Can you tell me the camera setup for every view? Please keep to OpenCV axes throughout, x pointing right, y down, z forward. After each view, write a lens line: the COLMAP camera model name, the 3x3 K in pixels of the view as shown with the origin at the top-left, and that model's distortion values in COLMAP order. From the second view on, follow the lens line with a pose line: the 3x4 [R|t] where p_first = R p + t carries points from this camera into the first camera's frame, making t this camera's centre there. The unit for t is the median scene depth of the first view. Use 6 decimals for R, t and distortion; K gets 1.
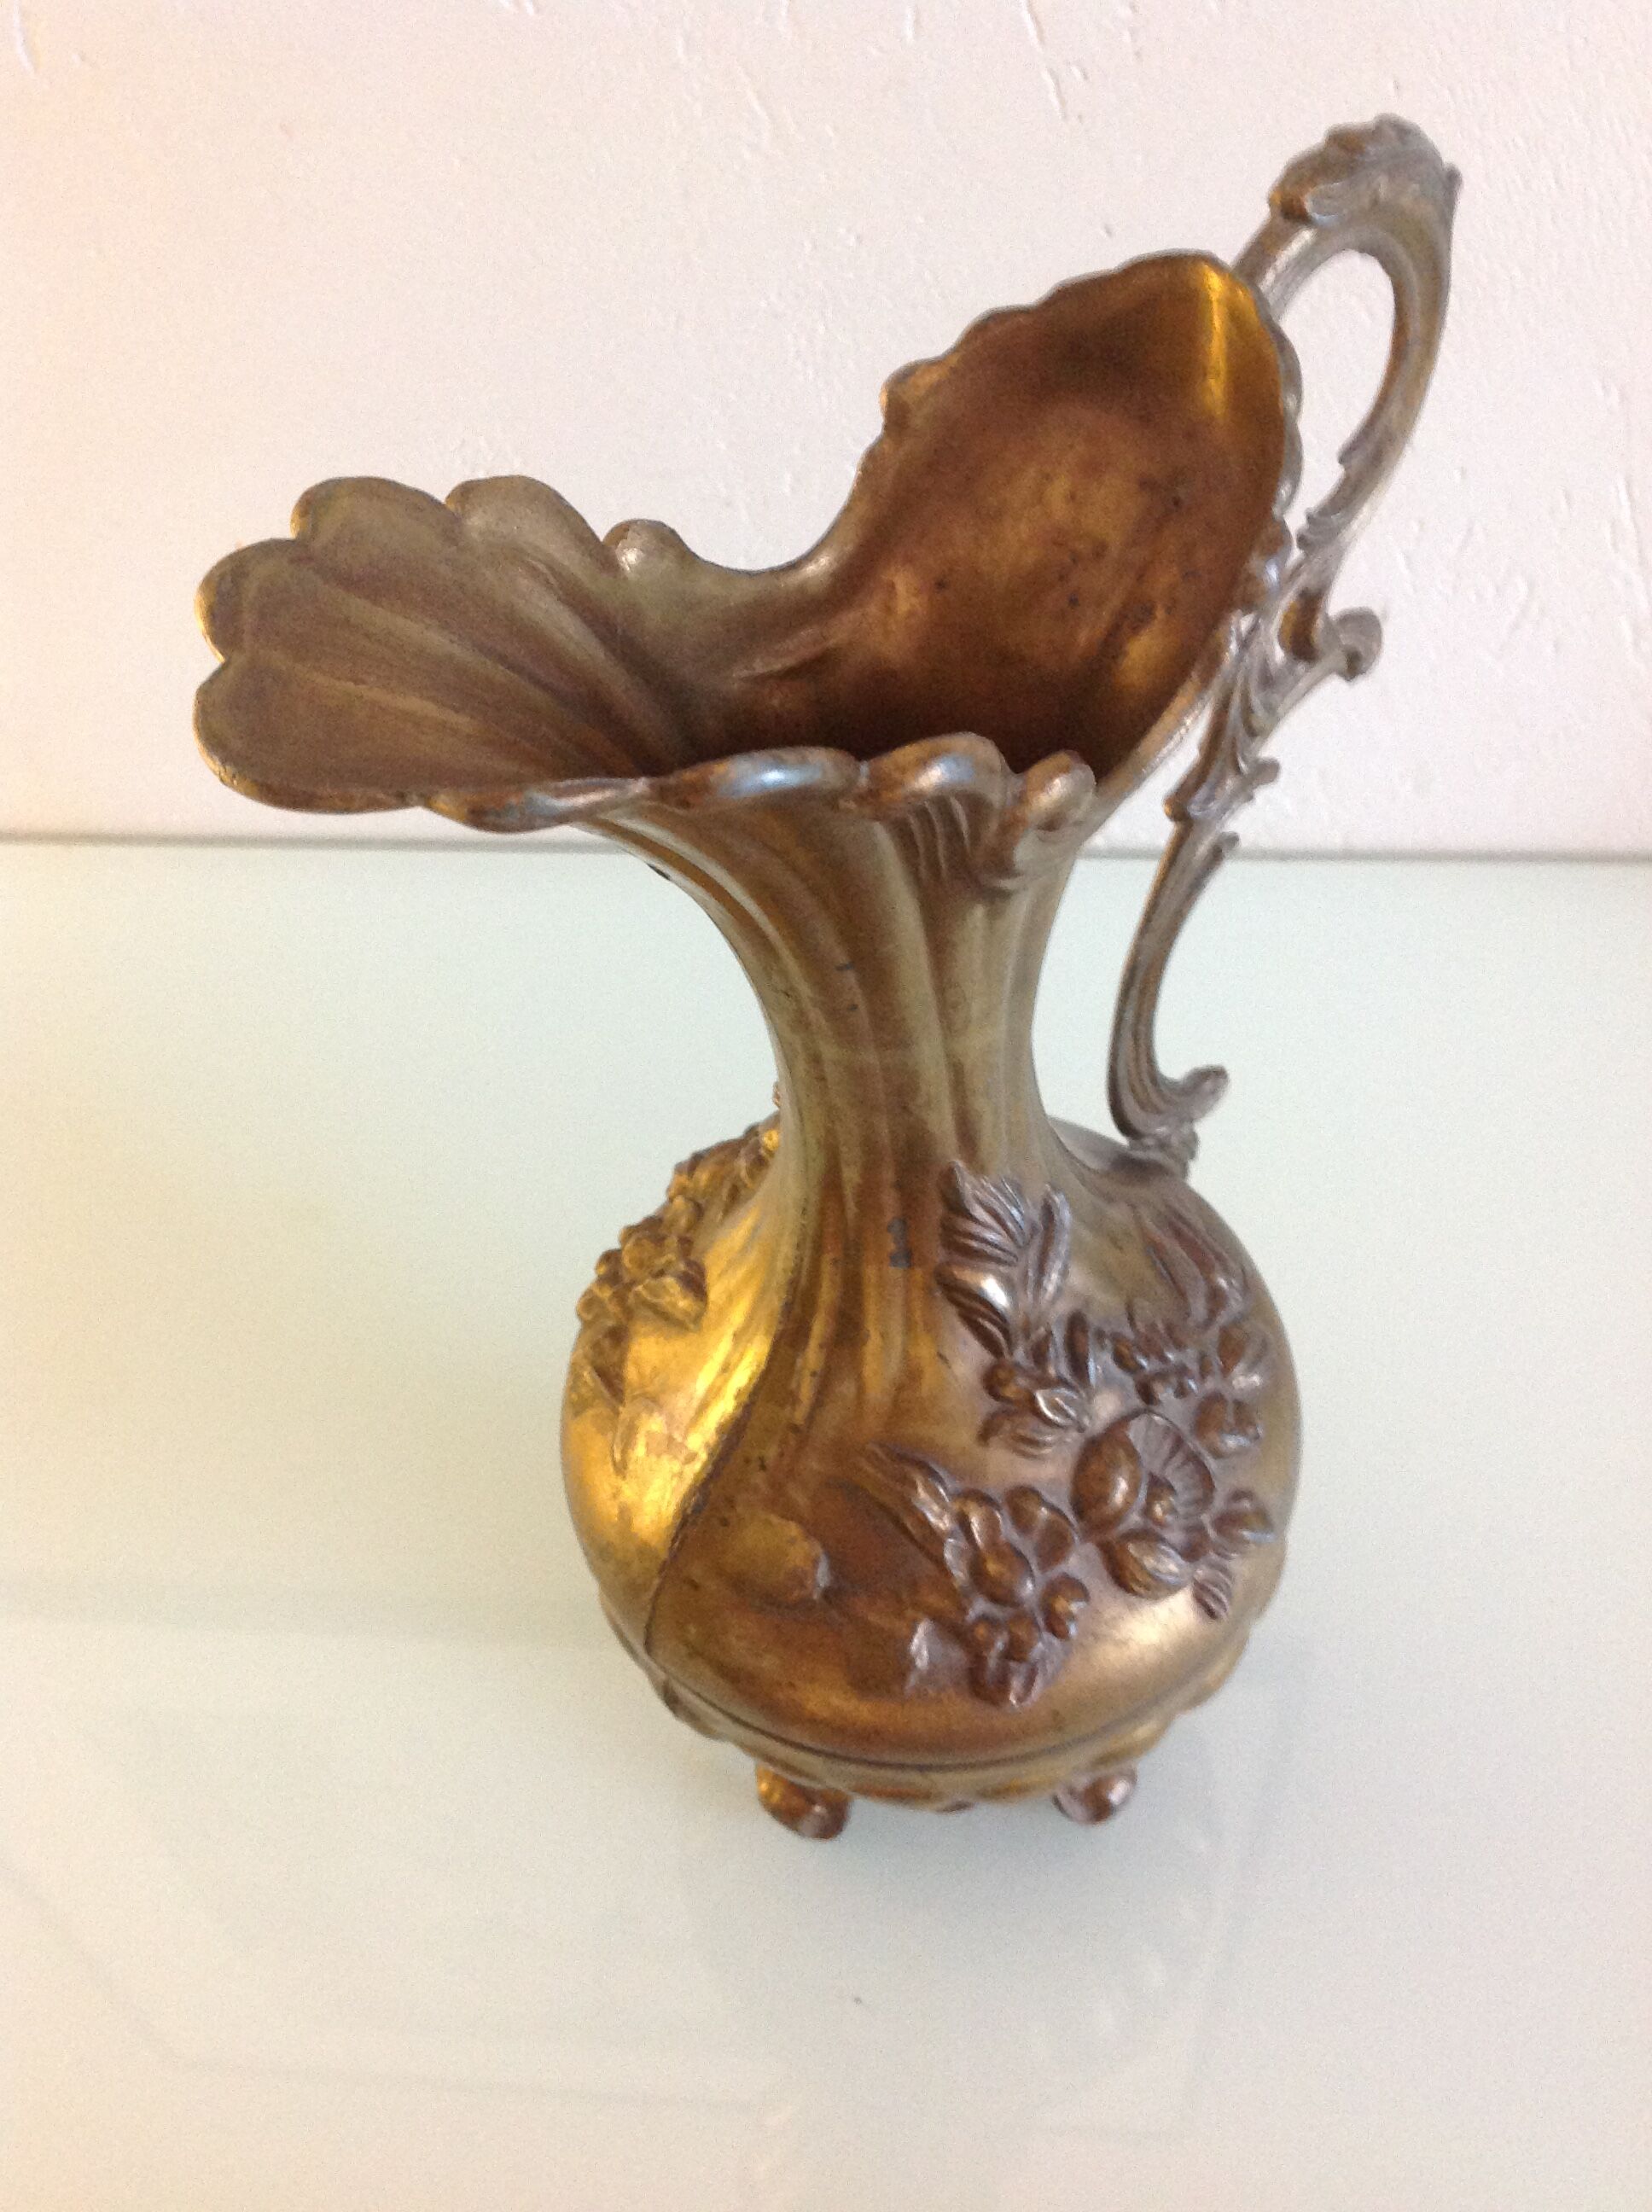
lens RADIAL K [[2182.8, 0, 826.0], [0, 2182.8, 1106.0], [0, 0, 1]] dist [0.159948, -0.383795]
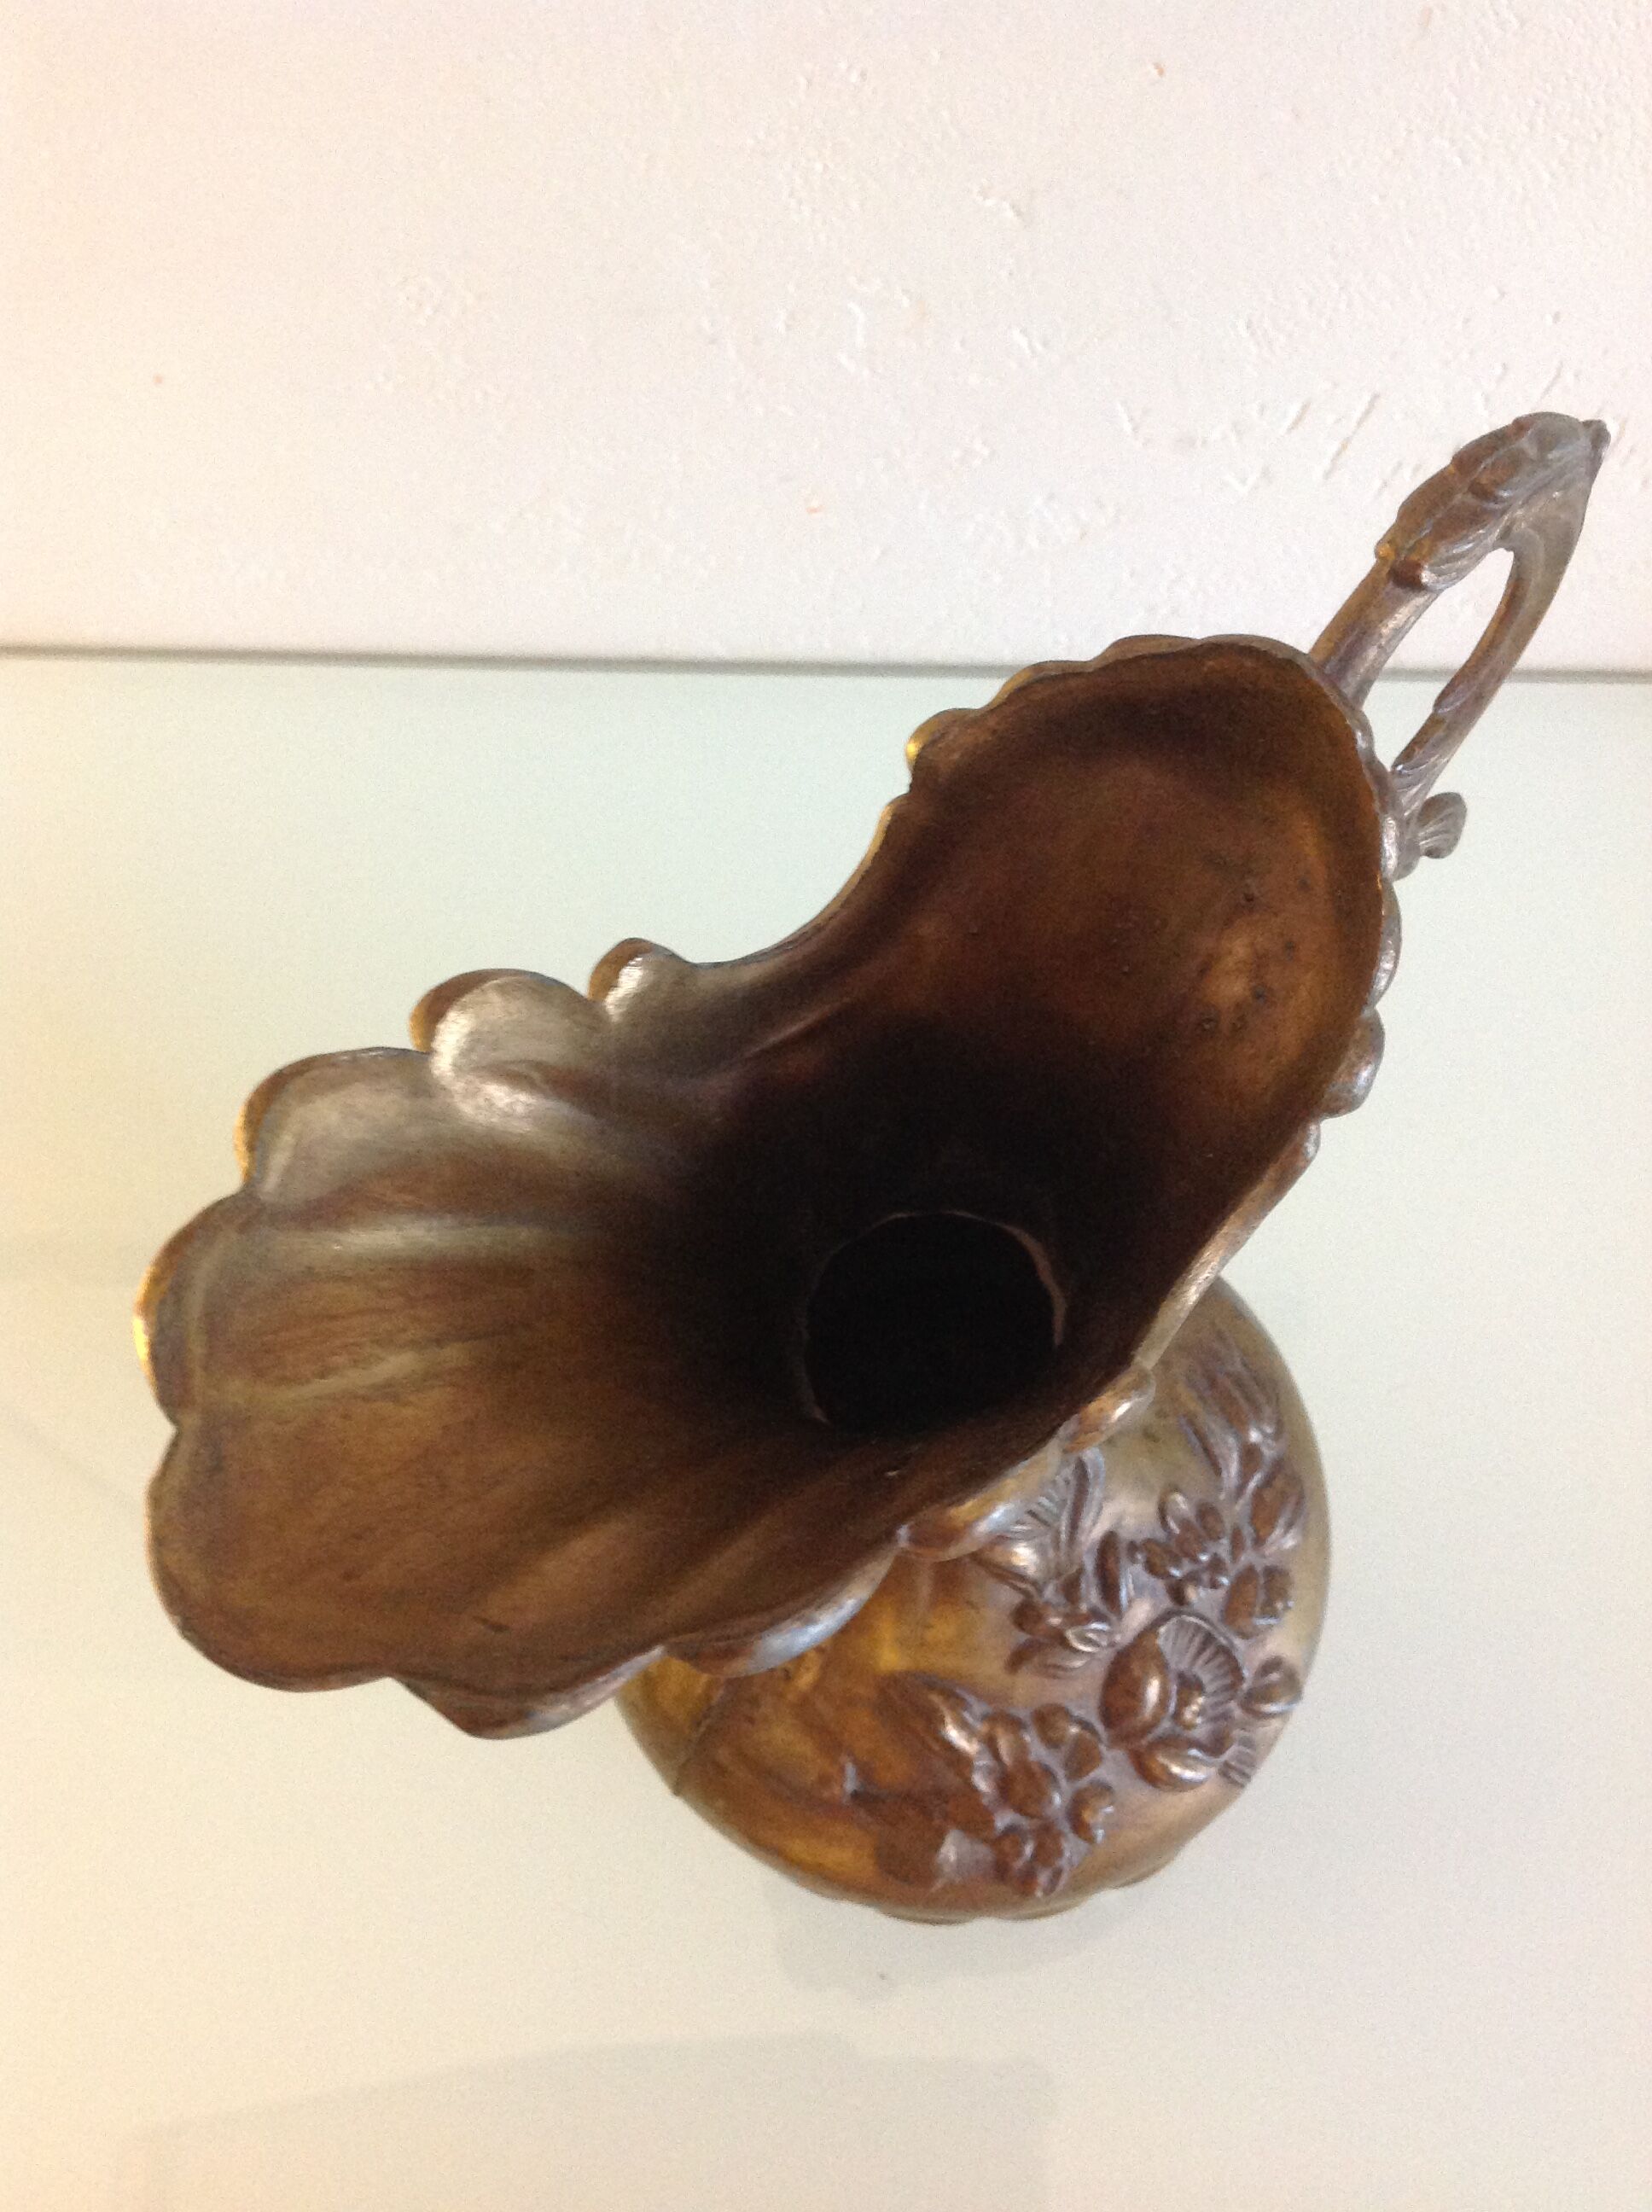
lens RADIAL K [[2189.8, 0, 848.1], [0, 2189.8, 1153.9], [0, 0, 1]] dist [0.111577, -0.253388]
pose [[0.999832, -0.015954, 0.009023, -0.006893], [0.012732, 0.958653, 0.284291, -0.344711], [-0.013186, -0.284129, 0.958695, 0.117269]]
